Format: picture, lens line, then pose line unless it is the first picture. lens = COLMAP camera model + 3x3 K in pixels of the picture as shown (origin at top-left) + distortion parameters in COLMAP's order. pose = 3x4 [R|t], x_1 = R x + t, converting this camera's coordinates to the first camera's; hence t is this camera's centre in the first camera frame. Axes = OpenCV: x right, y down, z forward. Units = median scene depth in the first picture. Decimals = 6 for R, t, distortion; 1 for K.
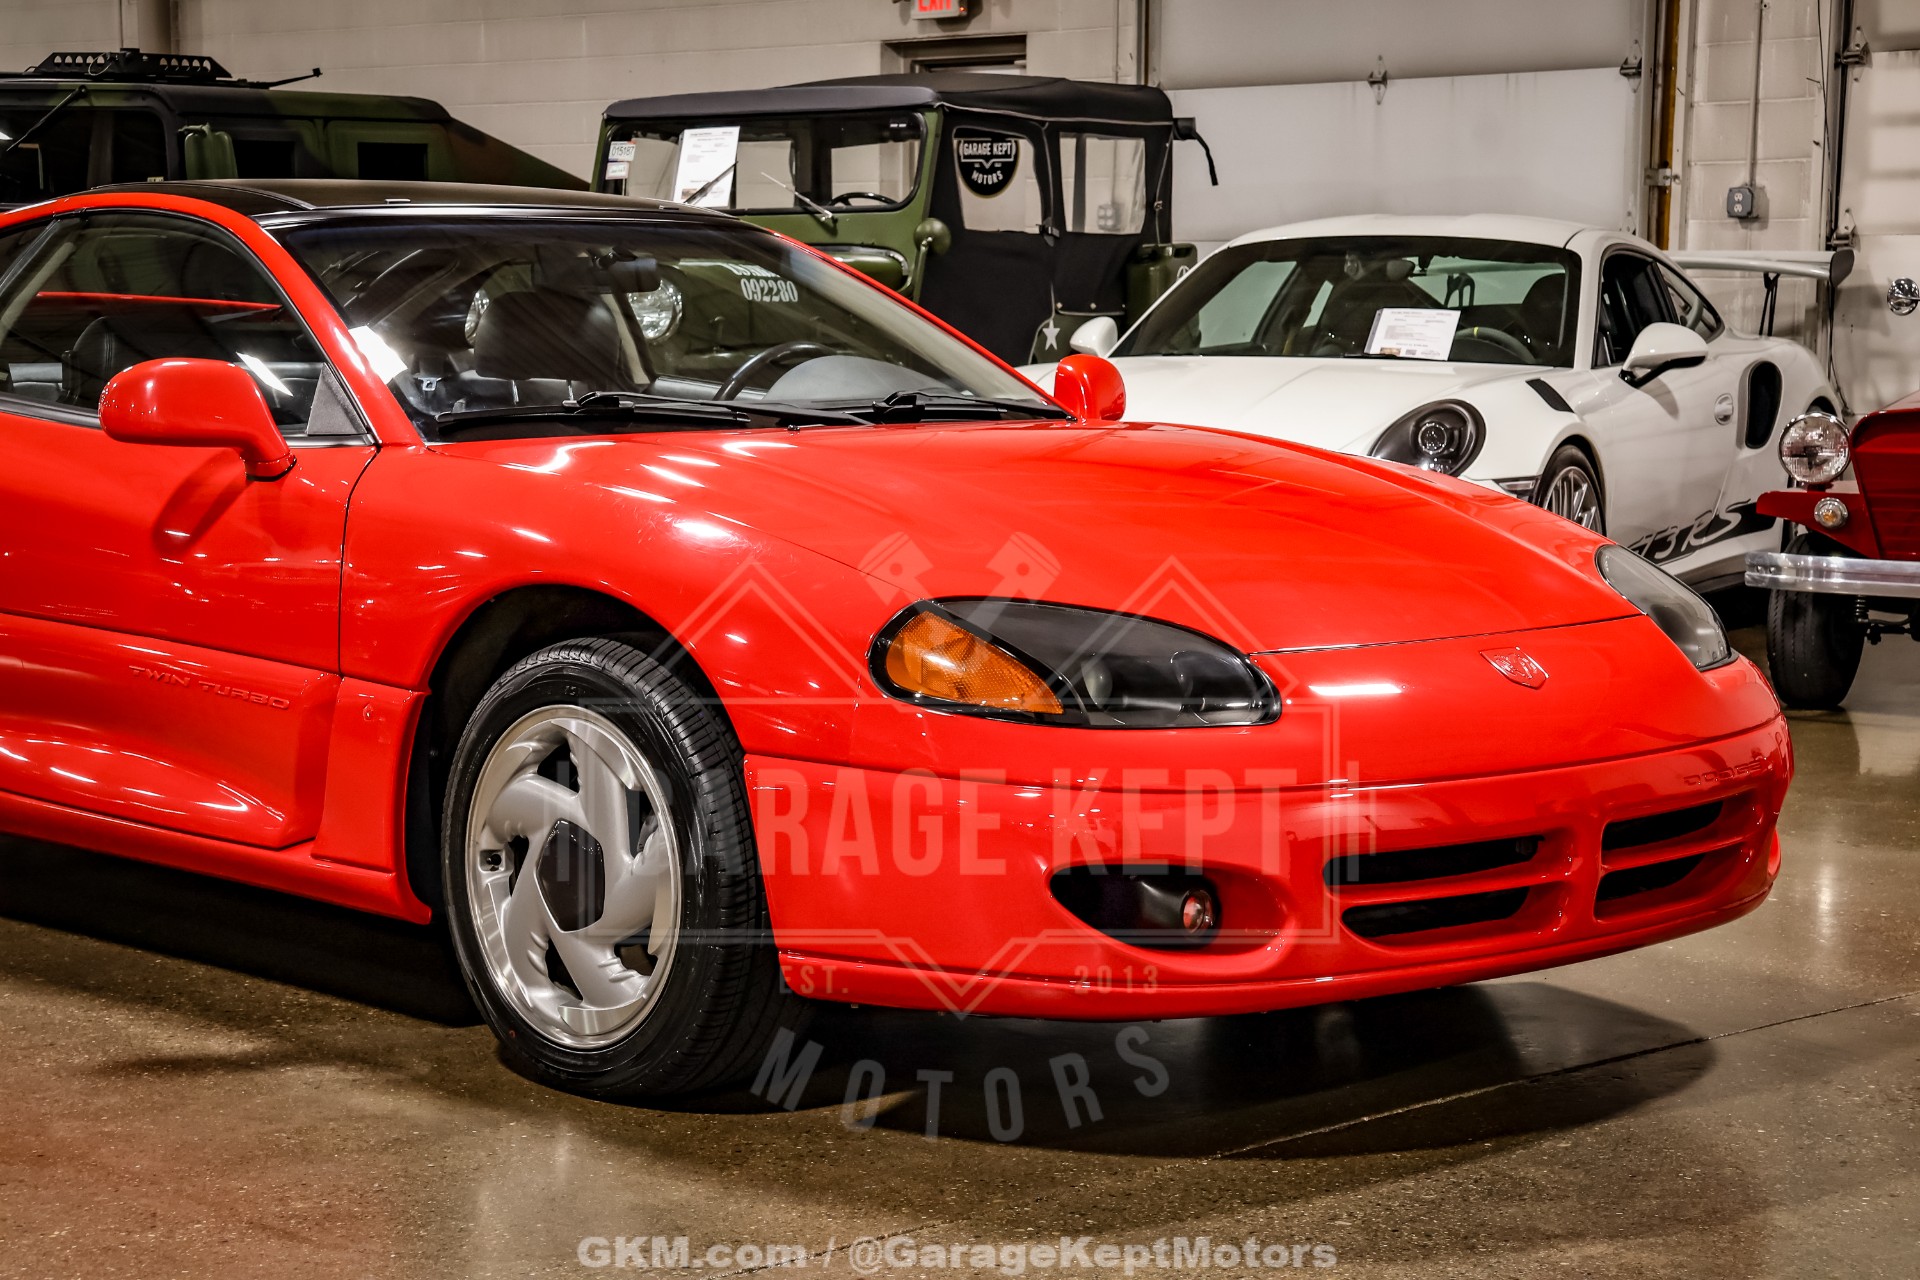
lens RADIAL K [[3890.2, 0, 946.4], [0, 3890.2, 638.9], [0, 0, 1]] dist [0.385302, 0.000000]
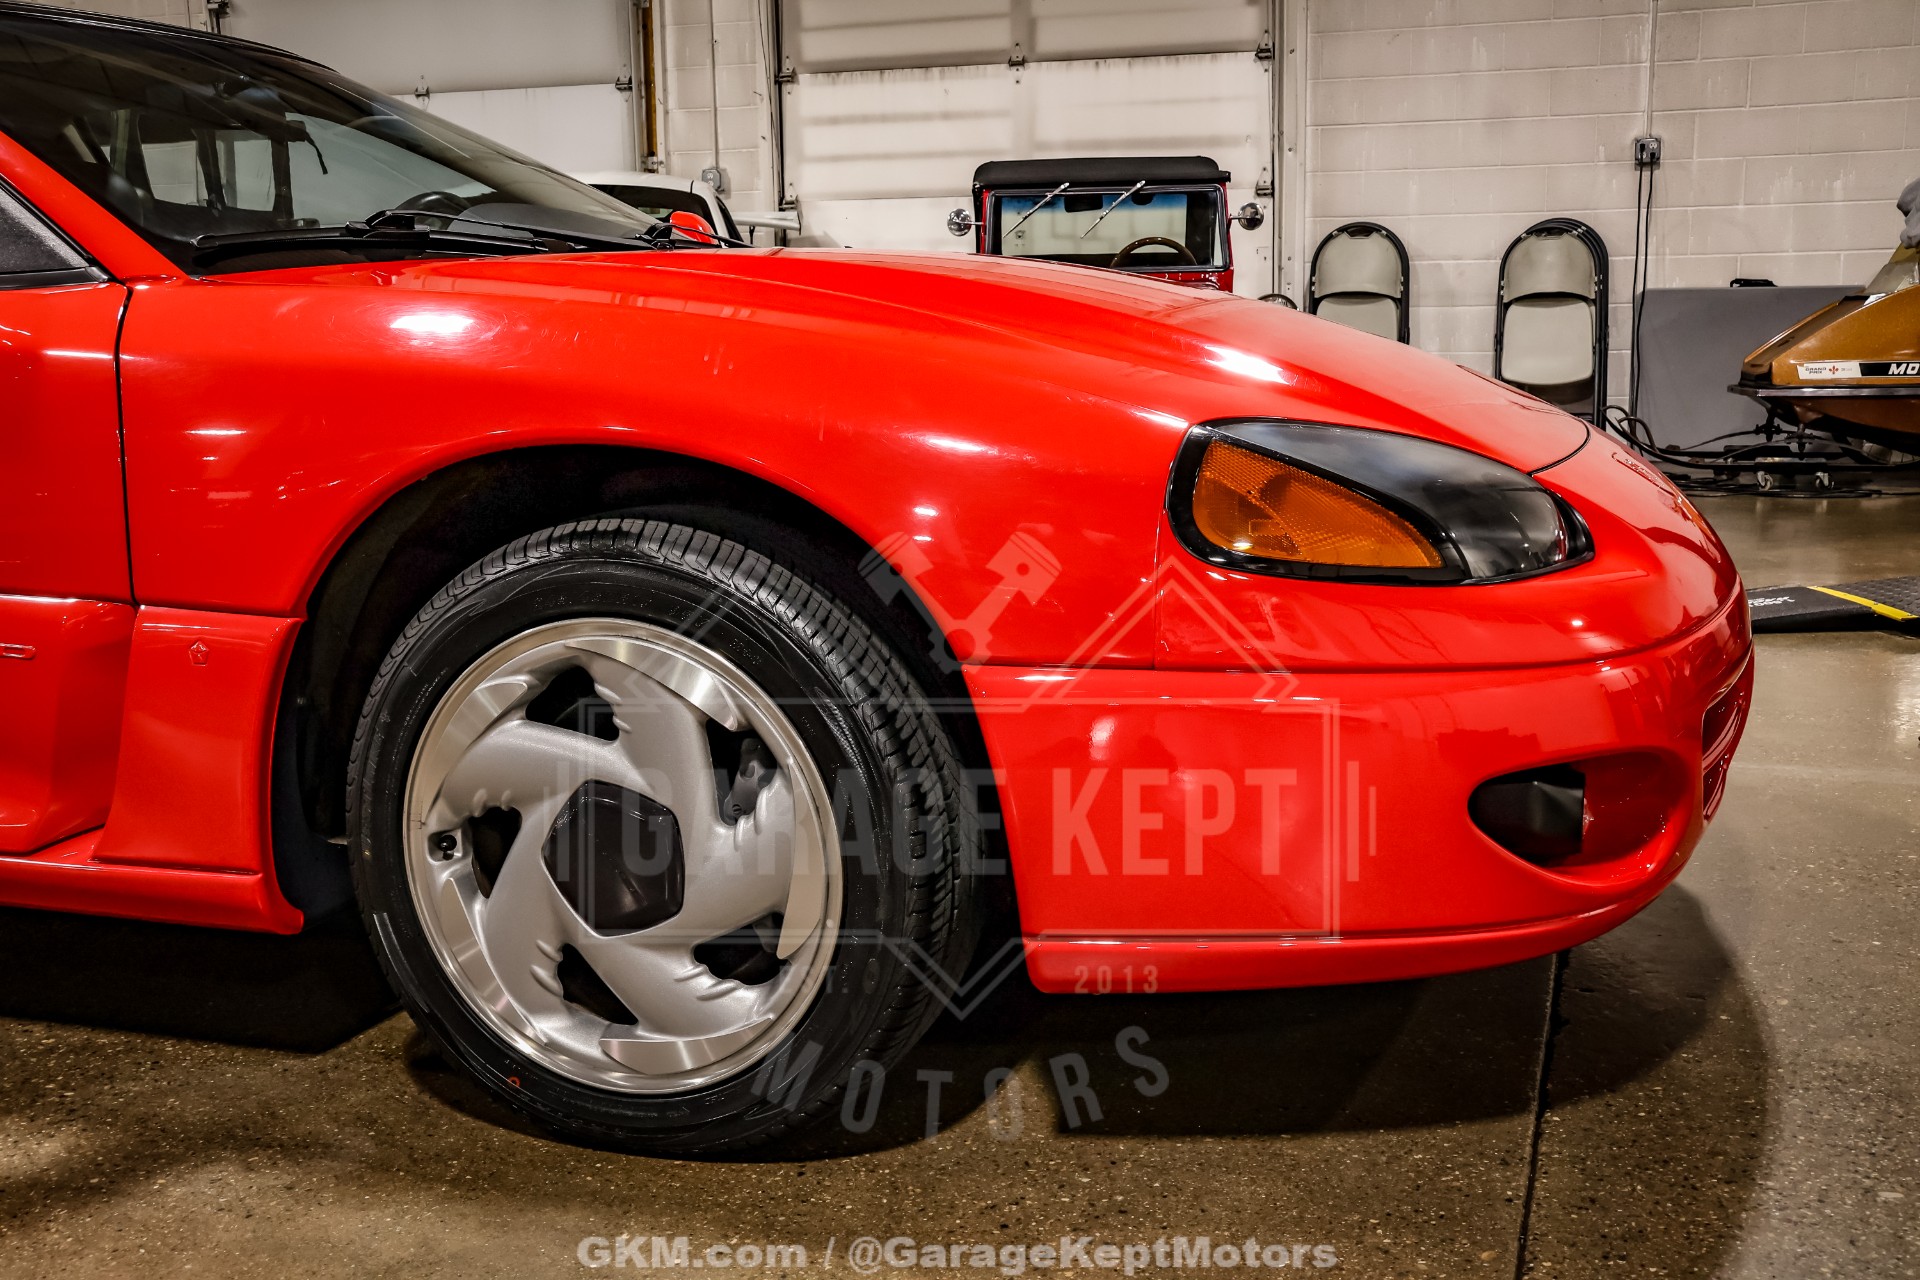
lens RADIAL K [[2143.6, 0, 972.8], [0, 2143.6, 658.8], [0, 0, 1]] dist [0.035192, 0.000000]
pose [[0.884079, -0.104554, 0.455492, -0.182551], [0.070446, 0.993330, 0.091280, -0.005098], [-0.461998, -0.048611, 0.885548, 0.545160]]
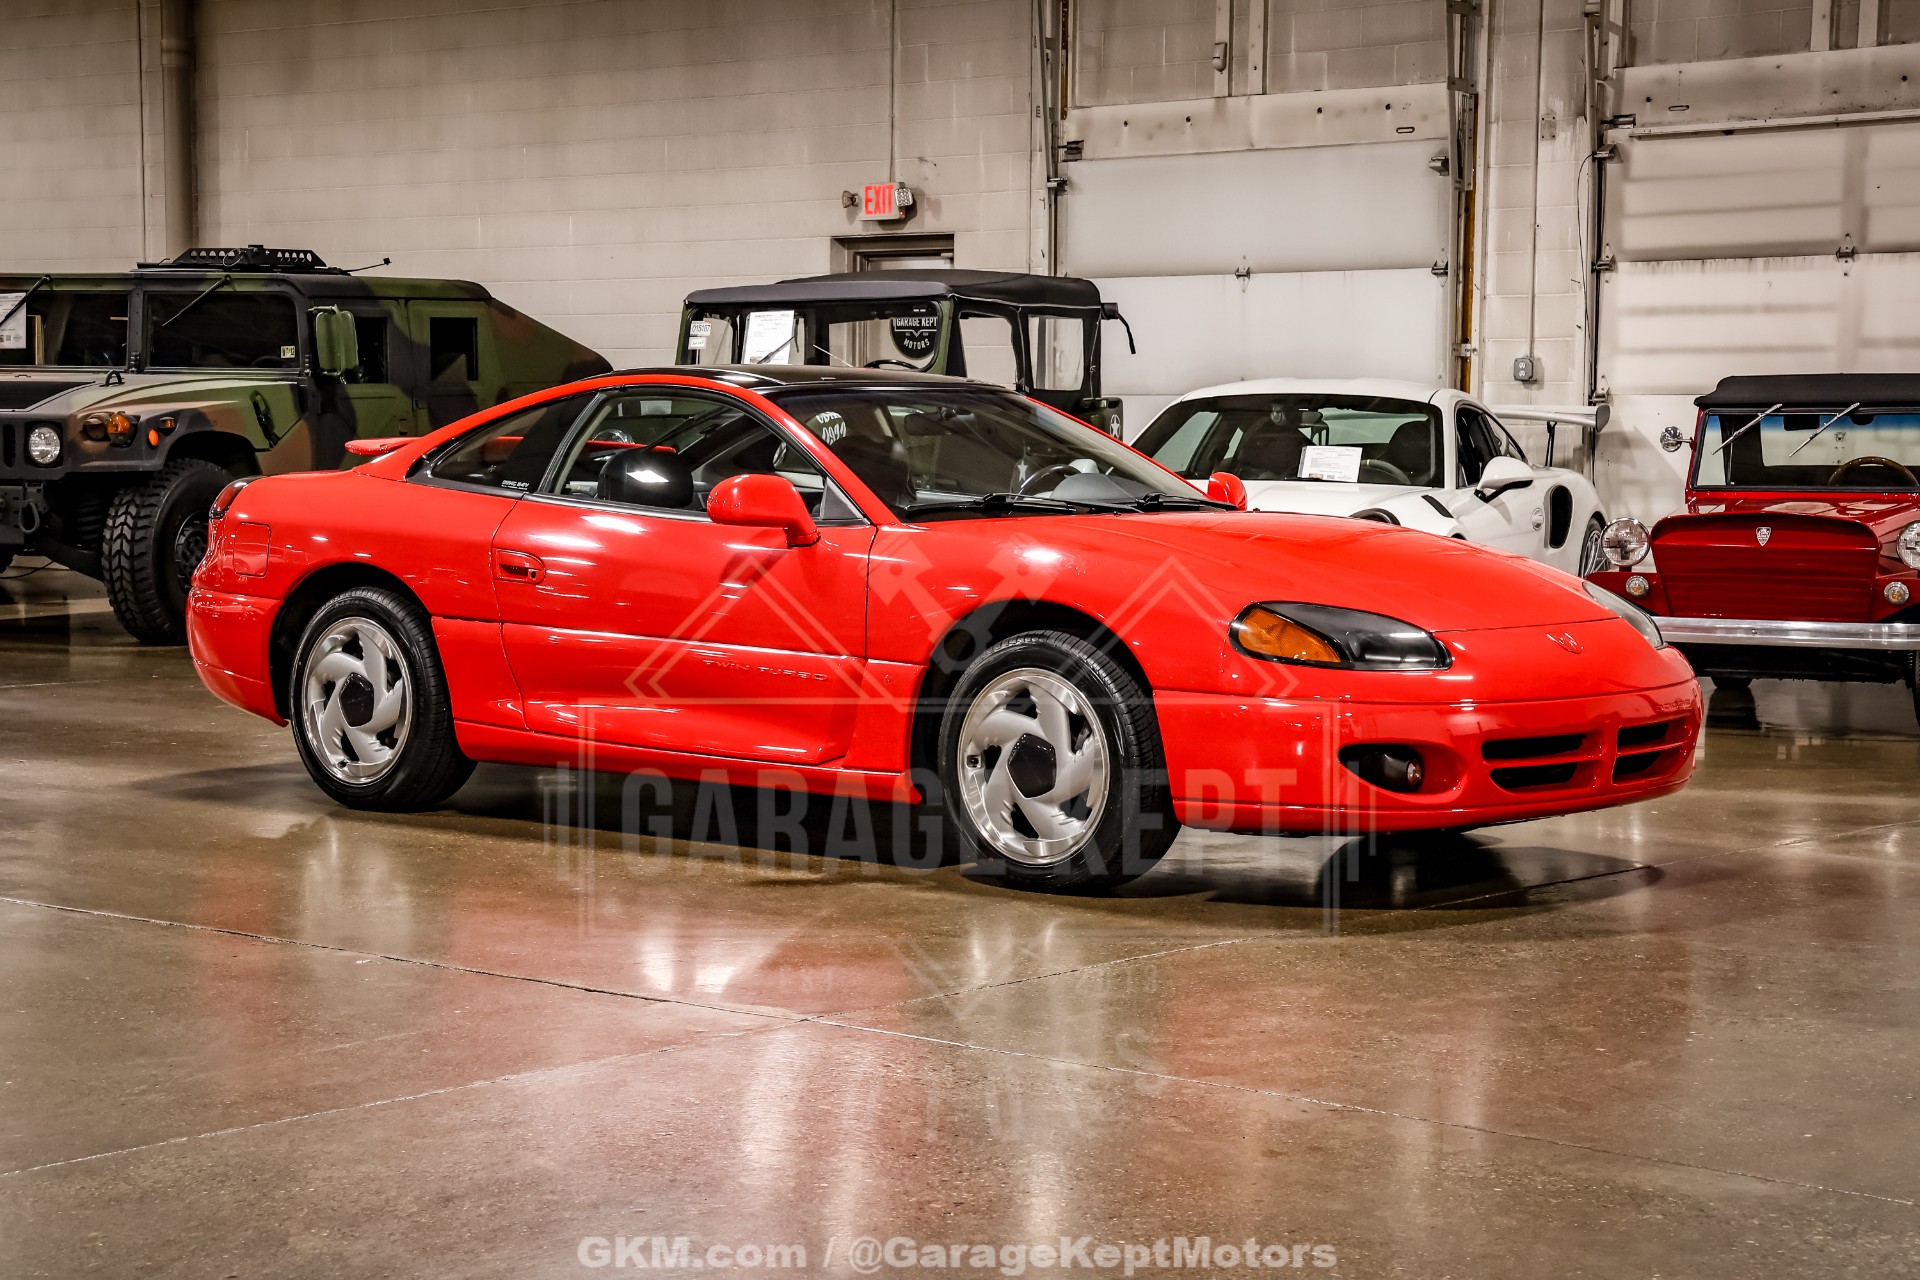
lens RADIAL K [[3890.2, 0, 965.5], [0, 3890.2, 647.8], [0, 0, 1]] dist [0.385302, 0.000000]
pose [[0.994624, -0.006461, 0.103352, -0.264013], [0.009983, 0.999386, -0.033594, 0.057023], [-0.103072, 0.034445, 0.994077, -0.631326]]
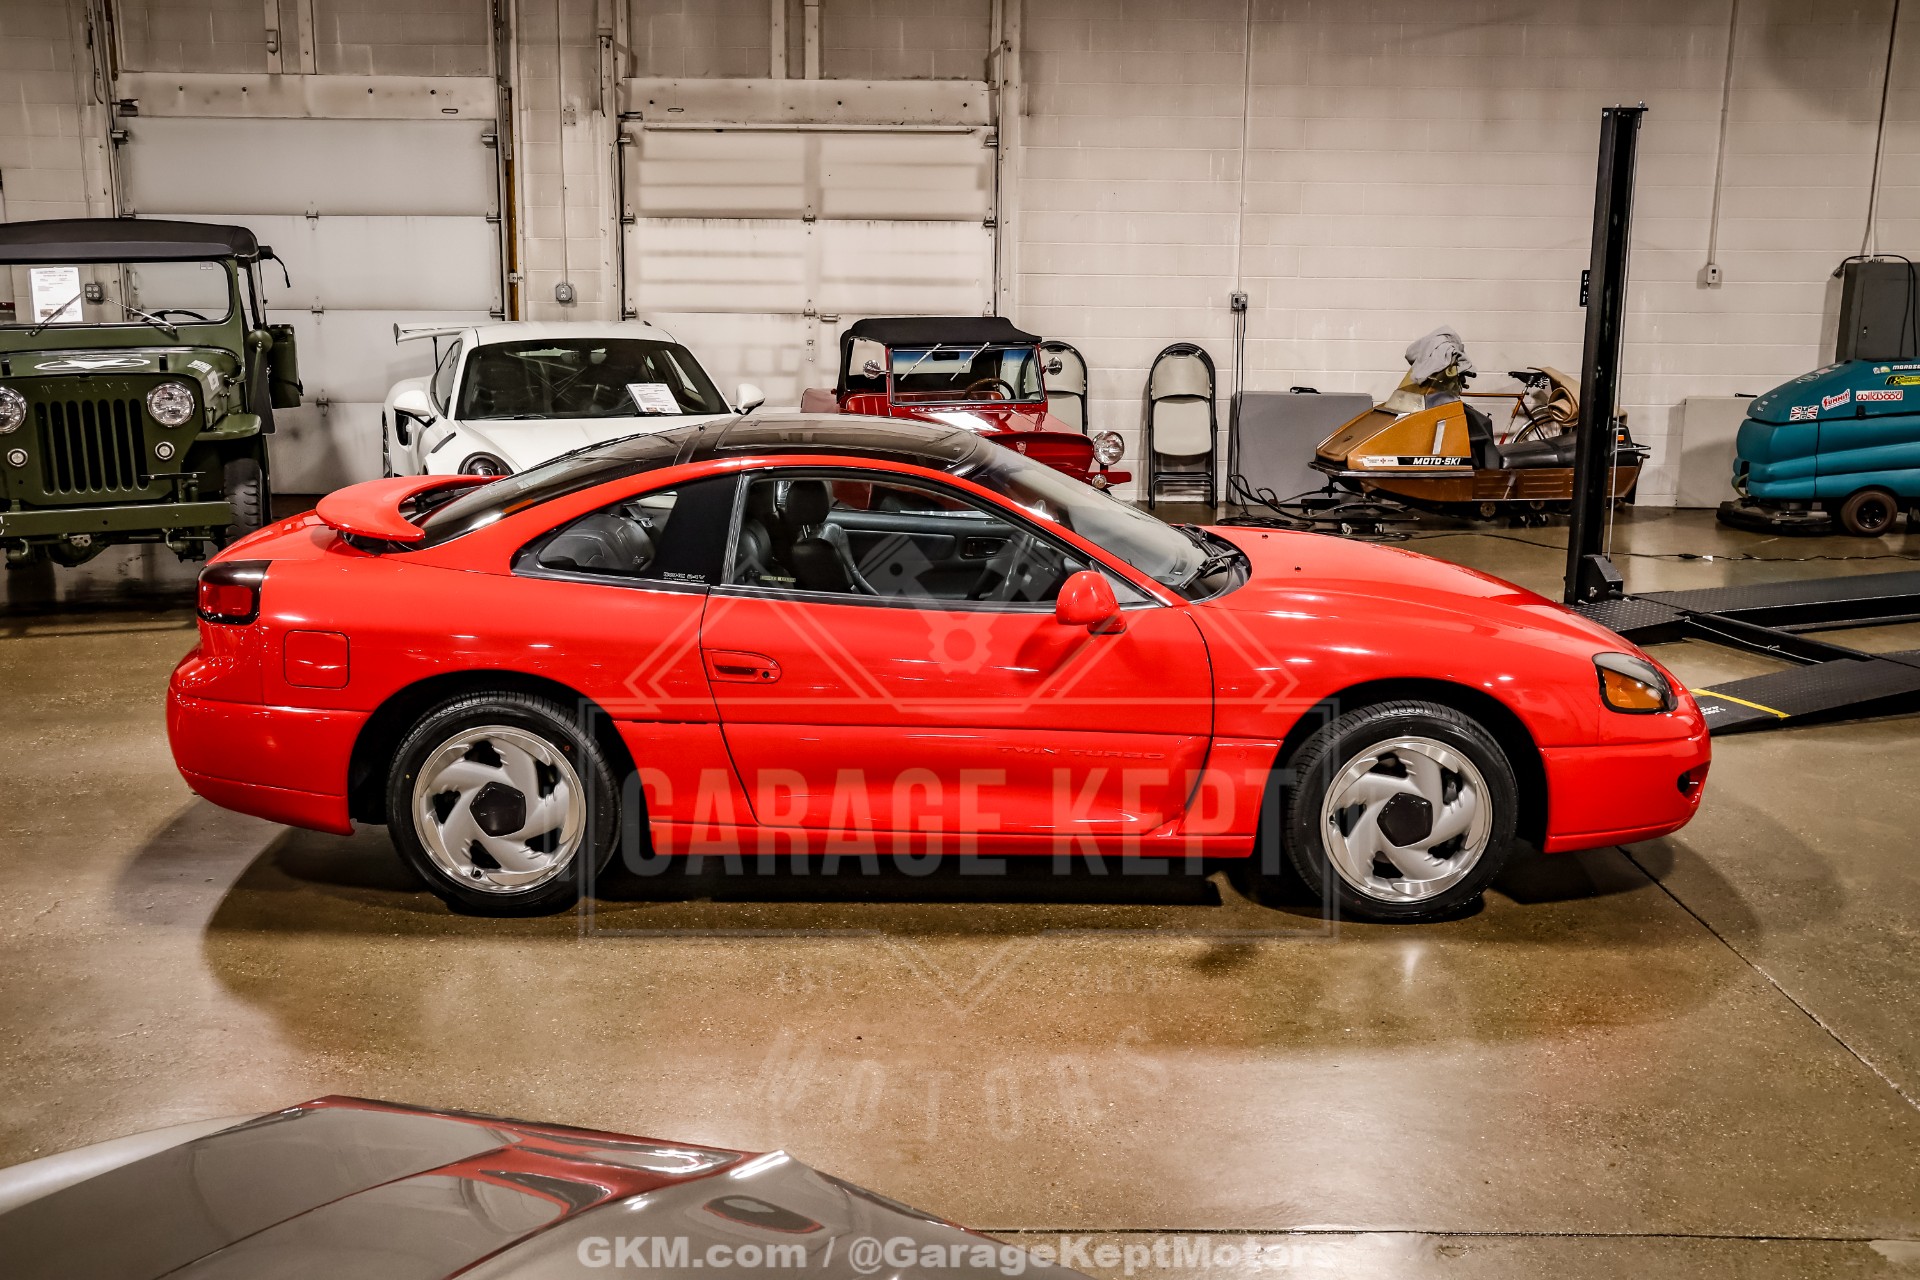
lens RADIAL K [[2076.0, 0, 979.0], [0, 2076.0, 630.9], [0, 0, 1]] dist [0.026573, 0.000000]
pose [[0.663814, -0.153587, 0.731957, -0.858128], [0.066185, 0.986911, 0.147060, -0.174786], [-0.744963, -0.049176, 0.665291, 0.403838]]
